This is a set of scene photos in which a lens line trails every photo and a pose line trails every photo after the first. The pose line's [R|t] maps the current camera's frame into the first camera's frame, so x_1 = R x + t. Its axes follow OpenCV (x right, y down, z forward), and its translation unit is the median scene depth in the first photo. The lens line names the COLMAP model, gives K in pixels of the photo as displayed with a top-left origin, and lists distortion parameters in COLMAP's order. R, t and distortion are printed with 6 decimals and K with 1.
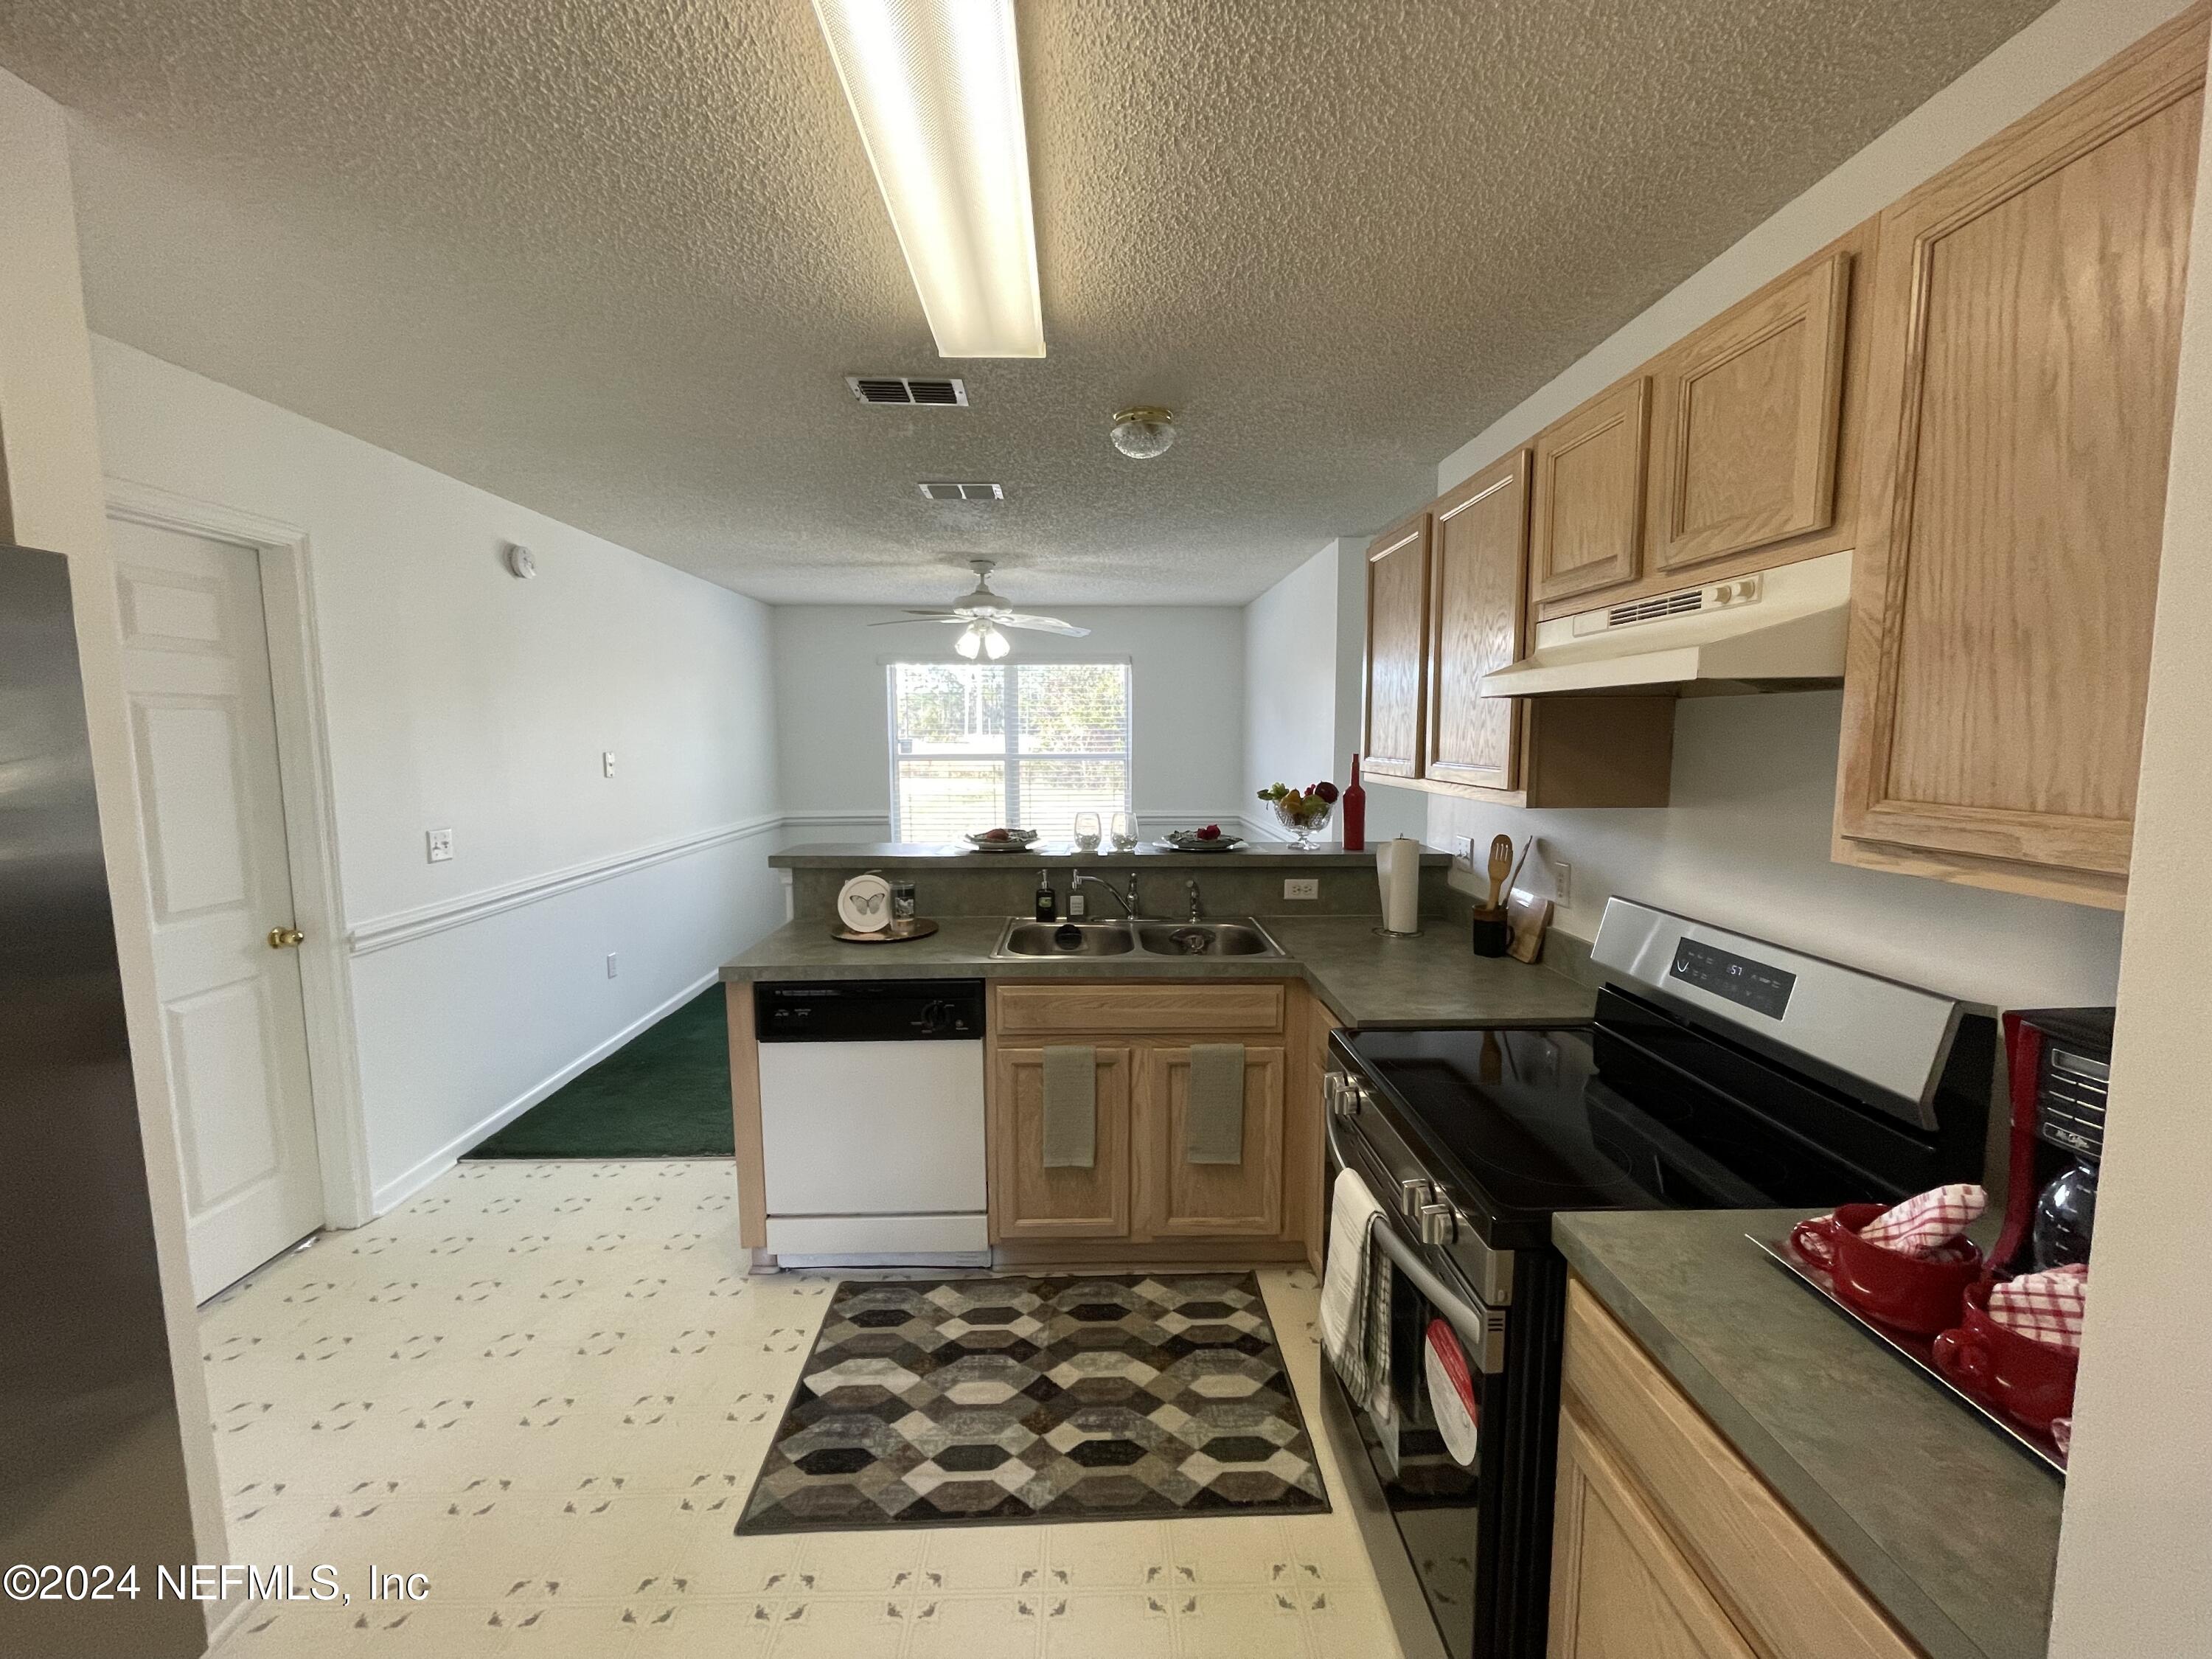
lens RADIAL K [[893.1, 0, 1104.3], [0, 893.1, 825.5], [0, 0, 1]] dist [-0.004765, -0.000165]
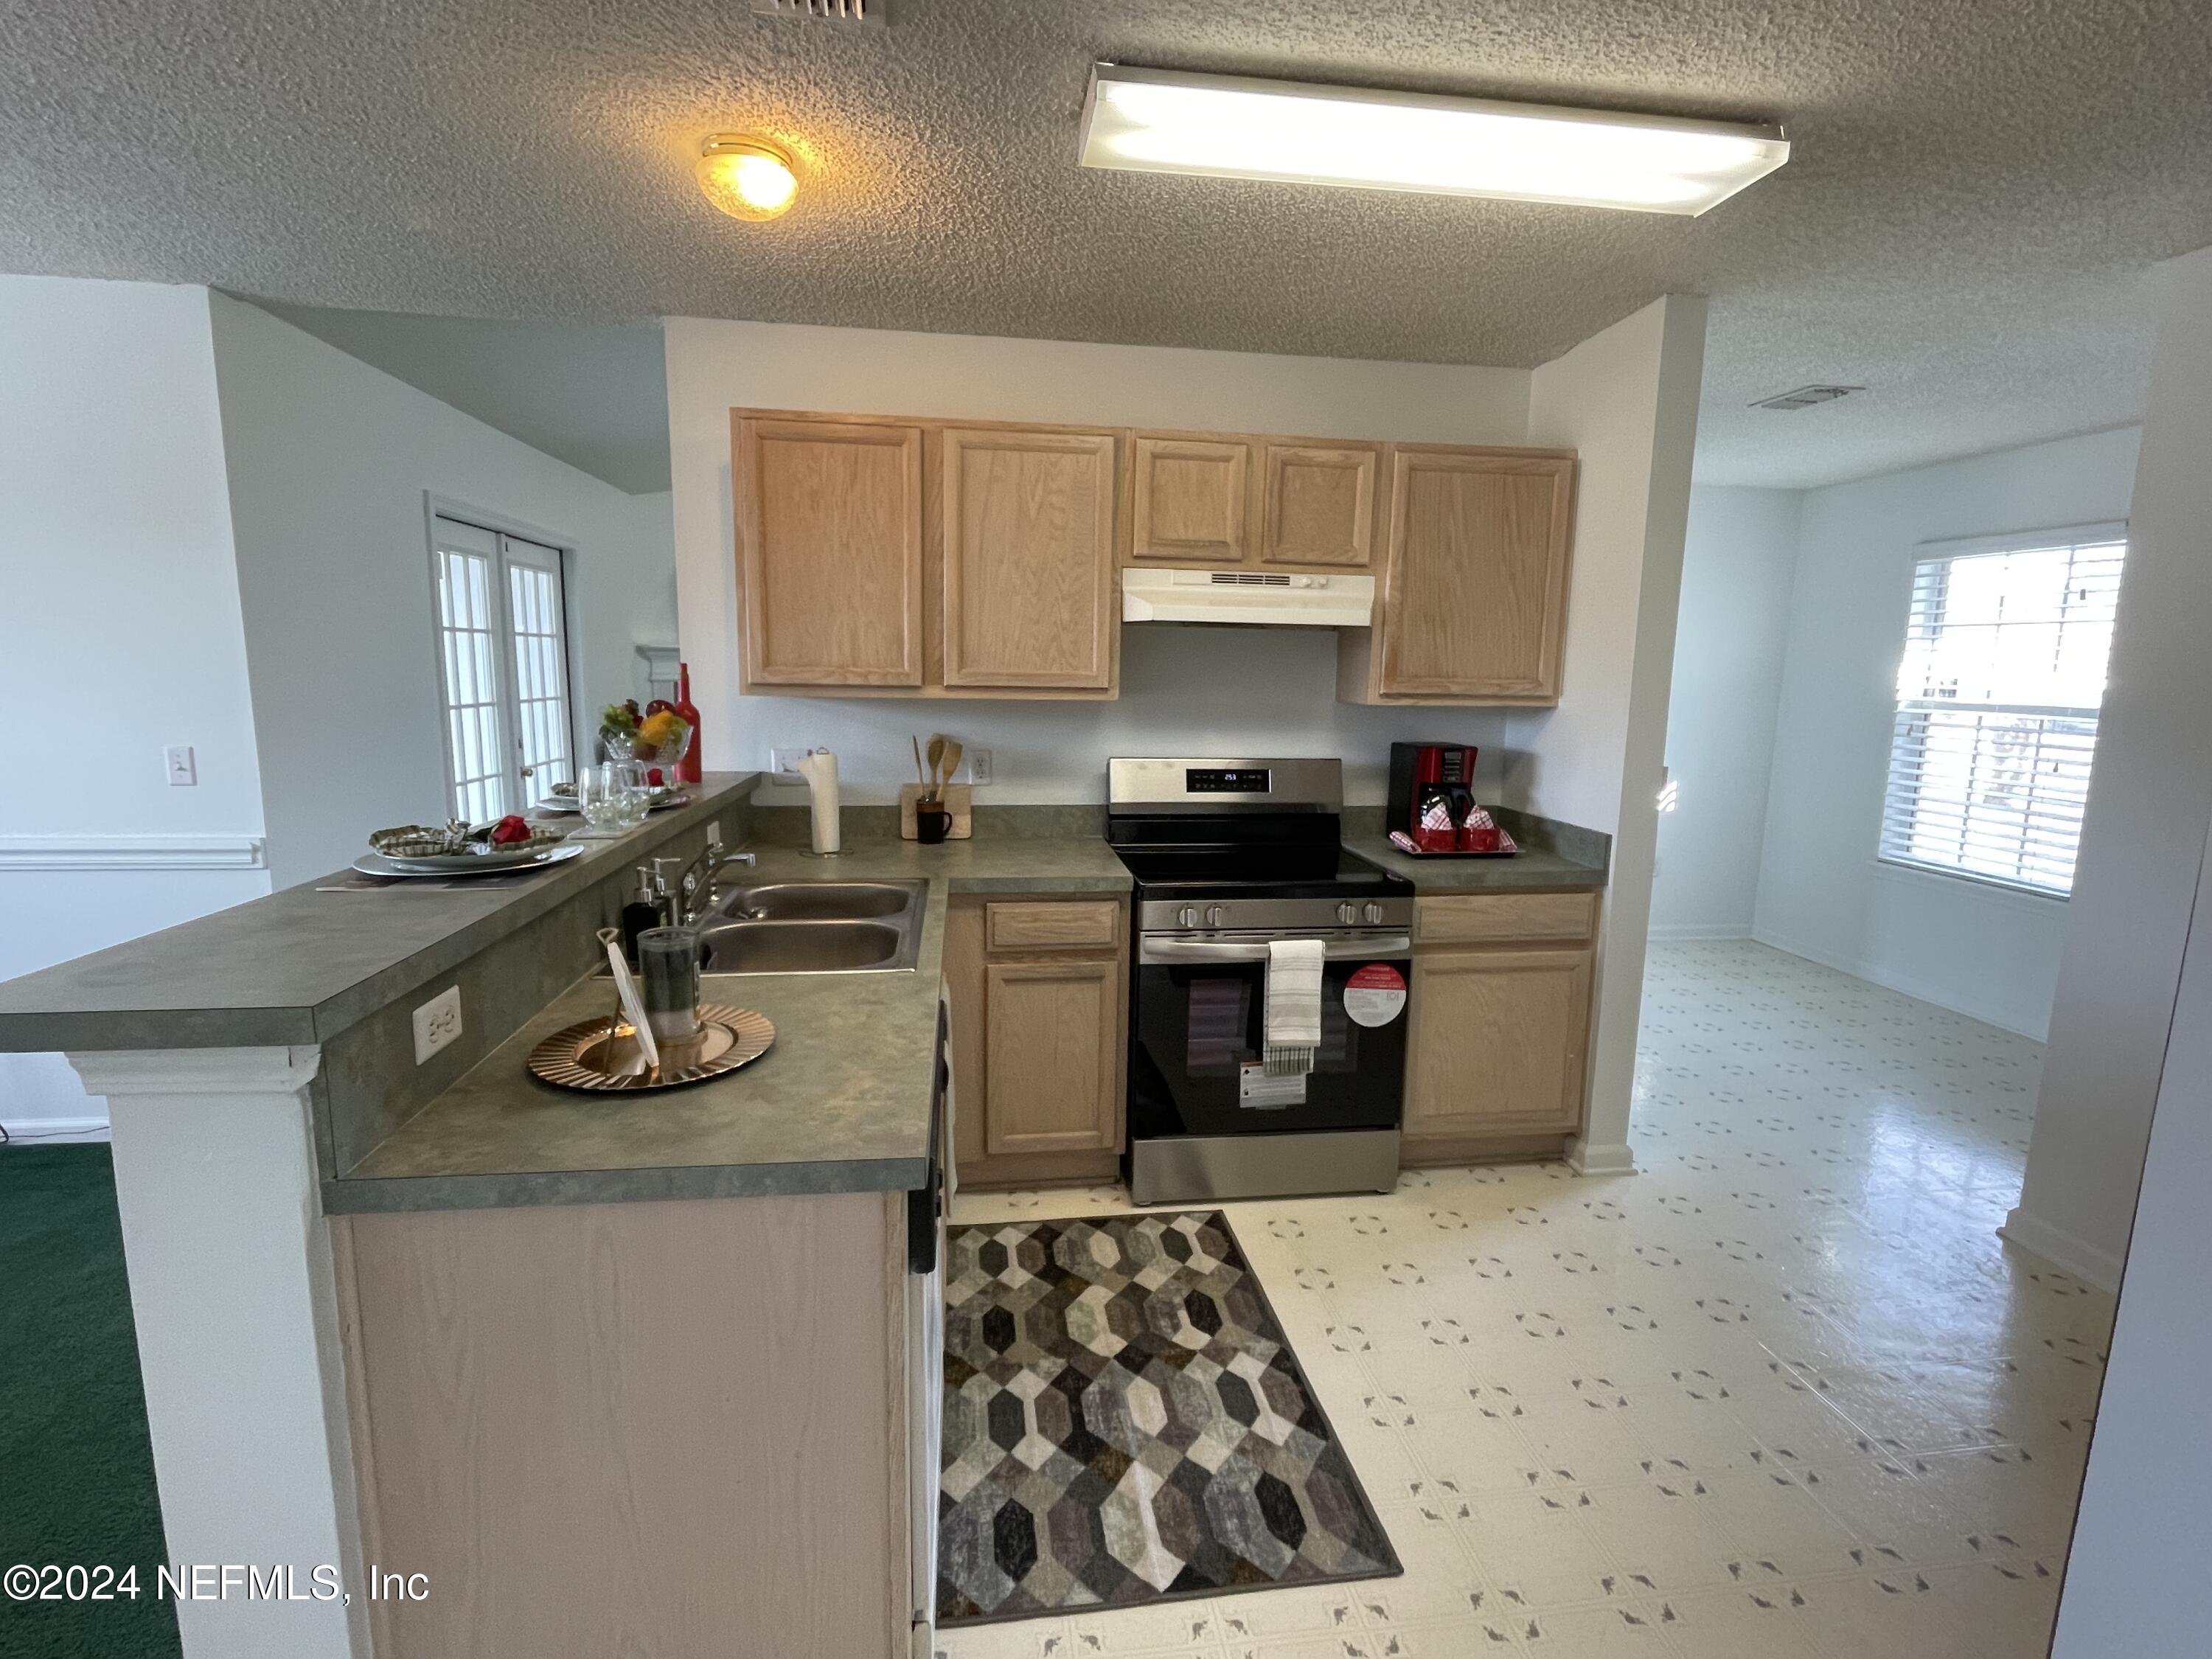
lens RADIAL K [[1036.8, 0, 1103.4], [0, 1036.8, 822.5], [0, 0, 1]] dist [-0.004192, -0.000218]
pose [[-0.104184, -0.151792, 0.982906, -0.958863], [0.087089, 0.983096, 0.161053, -0.079675], [-0.990738, 0.102379, -0.089204, 0.992218]]
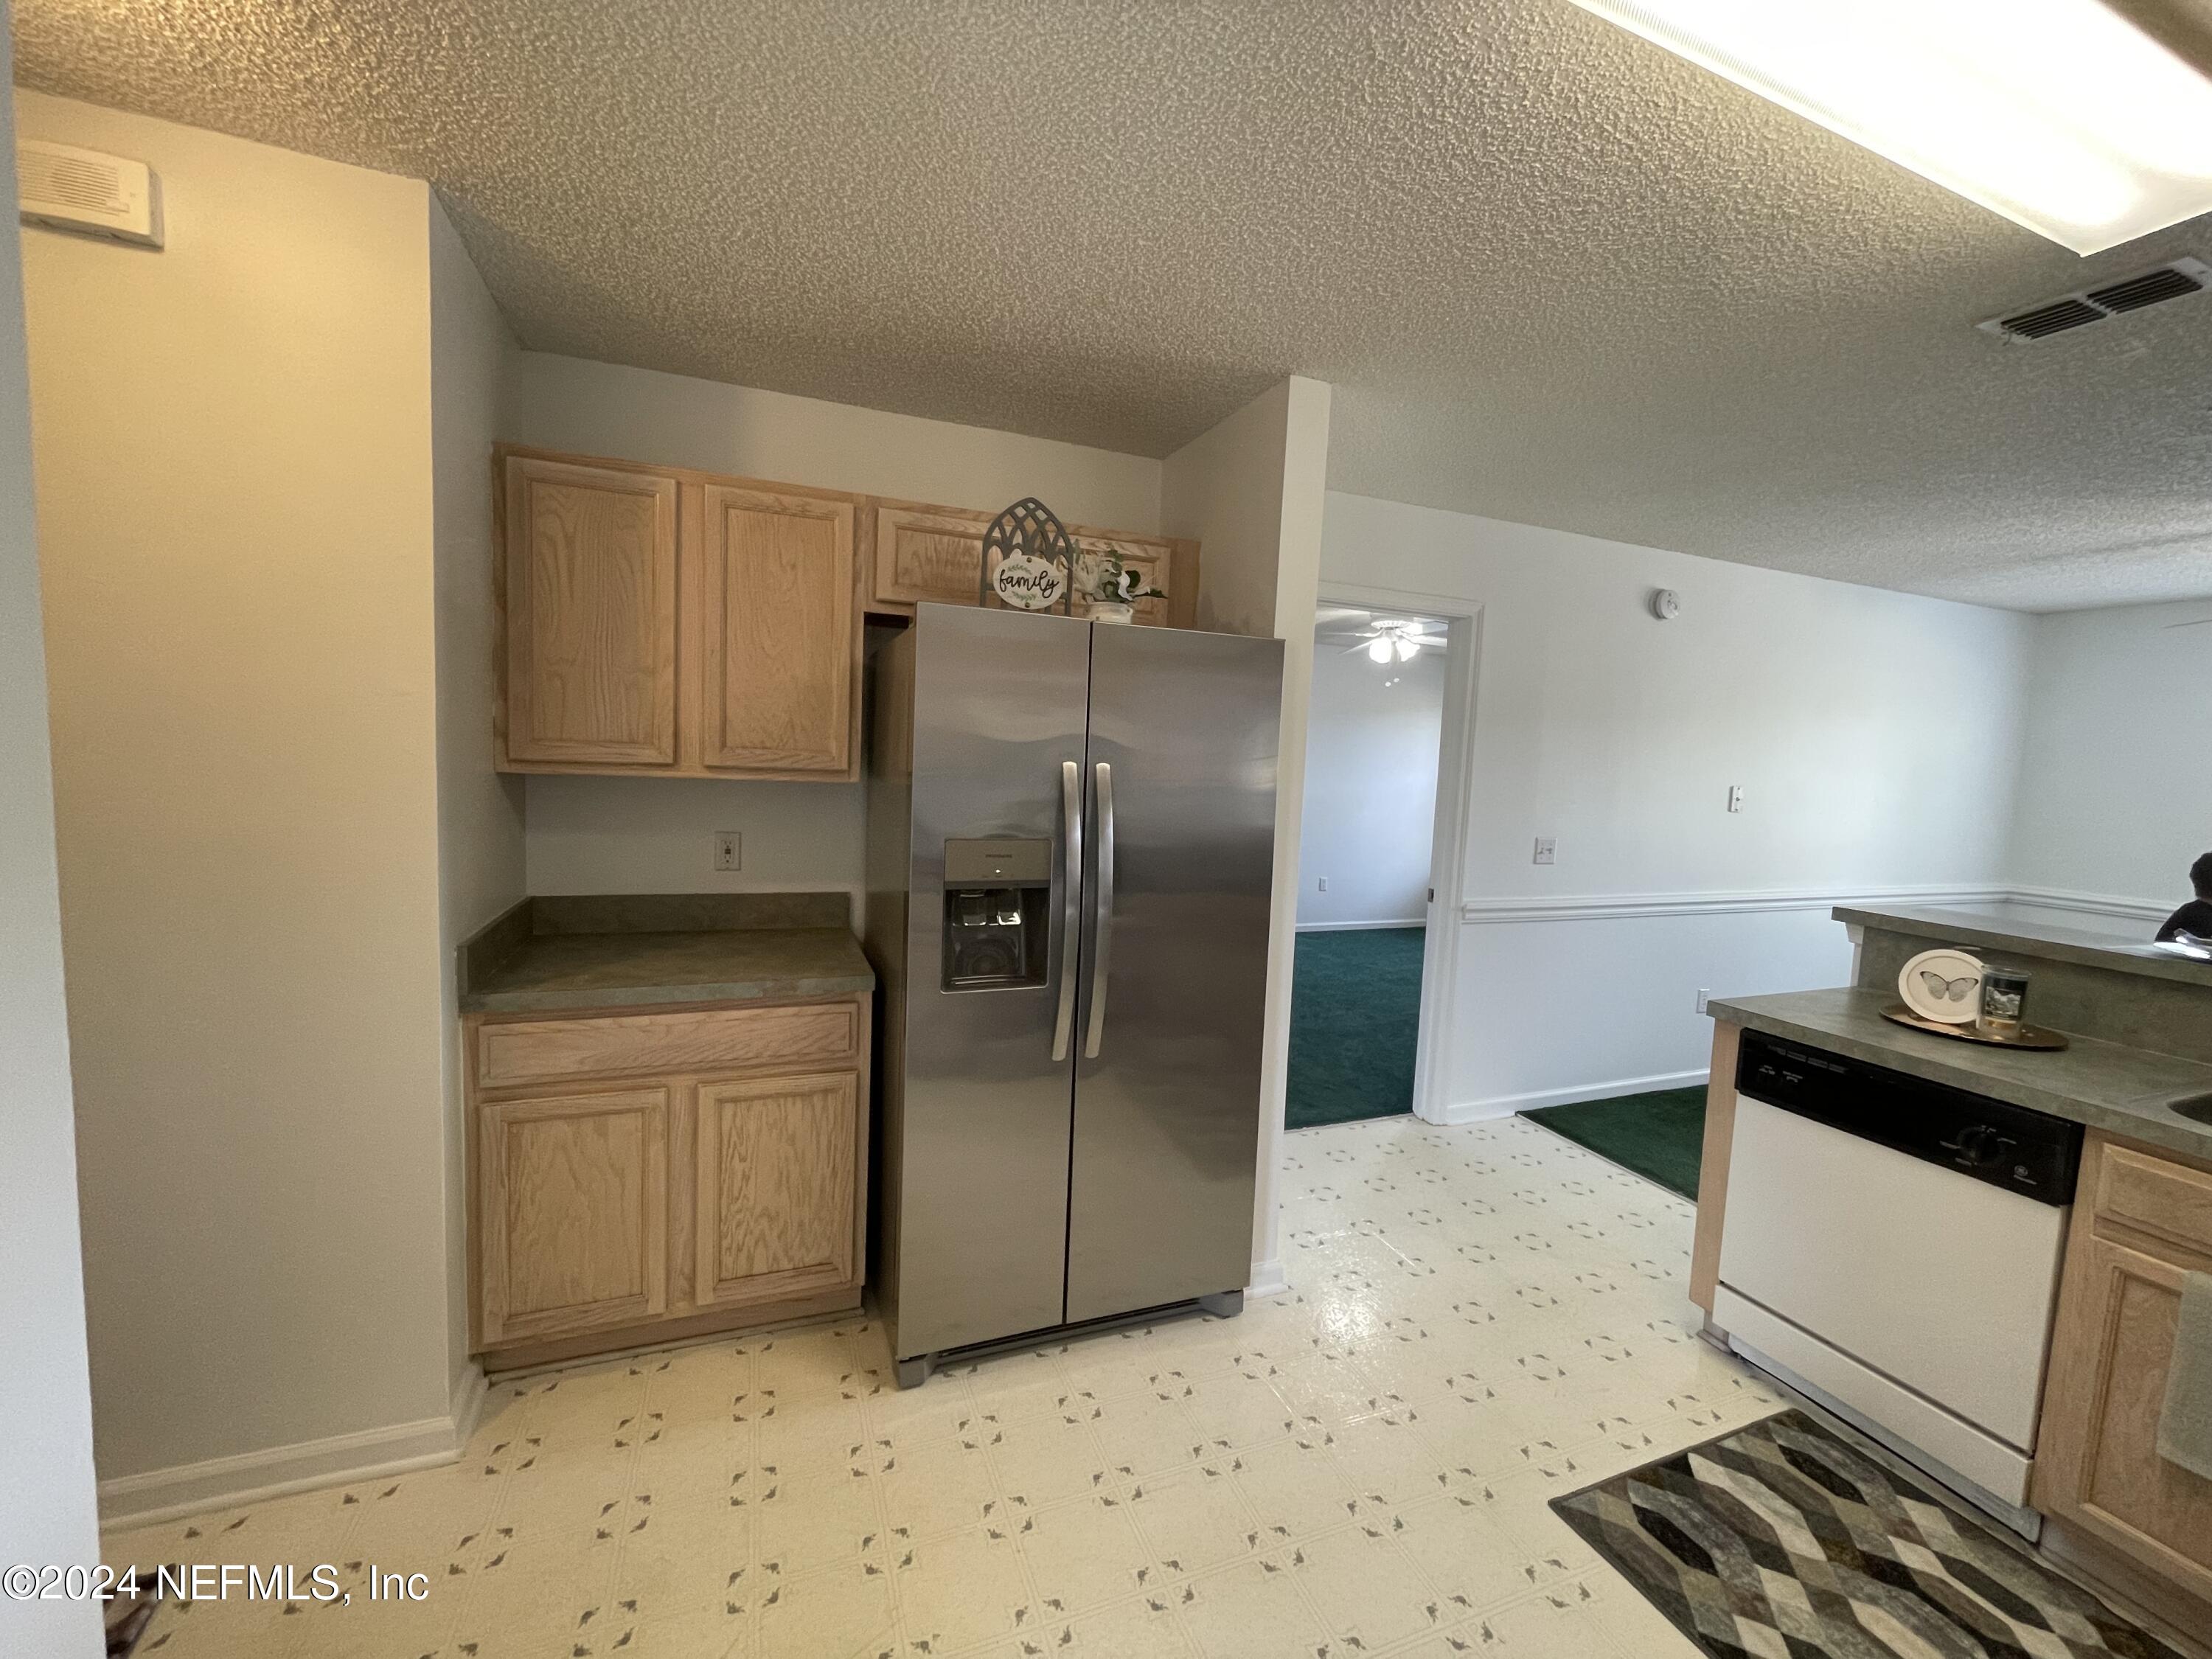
lens RADIAL K [[893.1, 0, 1111.9], [0, 893.1, 824.7], [0, 0, 1]] dist [-0.004765, -0.000165]
pose [[0.344432, 0.093937, -0.934100, 0.241848], [-0.138893, 0.989131, 0.048257, 0.014791], [0.928480, 0.113119, 0.353735, 0.041302]]
